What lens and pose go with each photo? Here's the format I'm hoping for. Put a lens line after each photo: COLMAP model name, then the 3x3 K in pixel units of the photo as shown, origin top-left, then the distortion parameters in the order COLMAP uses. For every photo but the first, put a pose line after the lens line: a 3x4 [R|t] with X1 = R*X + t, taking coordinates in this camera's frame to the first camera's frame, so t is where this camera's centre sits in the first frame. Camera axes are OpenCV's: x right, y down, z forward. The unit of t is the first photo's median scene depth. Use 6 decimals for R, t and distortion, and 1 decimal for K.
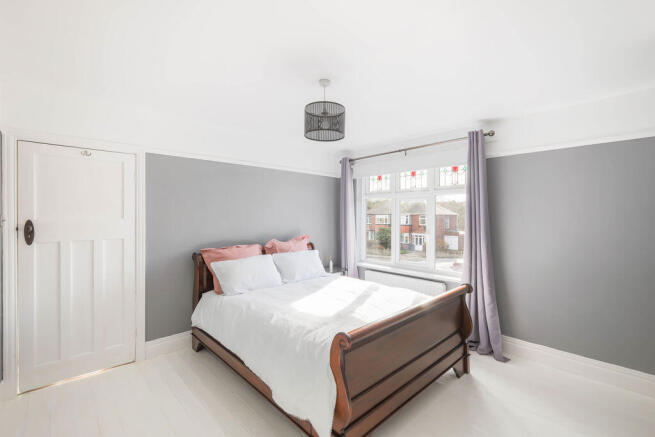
lens RADIAL K [[287.6, 0, 327.5], [0, 287.6, 218.5], [0, 0, 1]] dist [-0.000814, -0.000086]
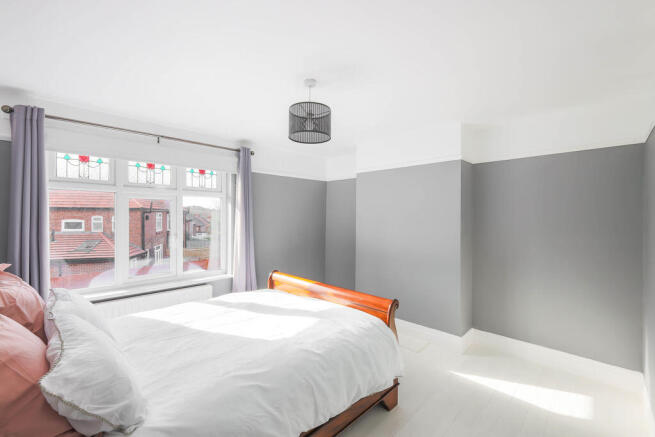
lens RADIAL K [[287.6, 0, 327.5], [0, 287.6, 218.5], [0, 0, 1]] dist [-0.000814, -0.000086]
pose [[-0.038836, -0.001135, 0.999245, -0.775538], [0.008791, 0.999960, 0.001477, -0.007083], [-0.999207, 0.008841, -0.038824, 0.788224]]
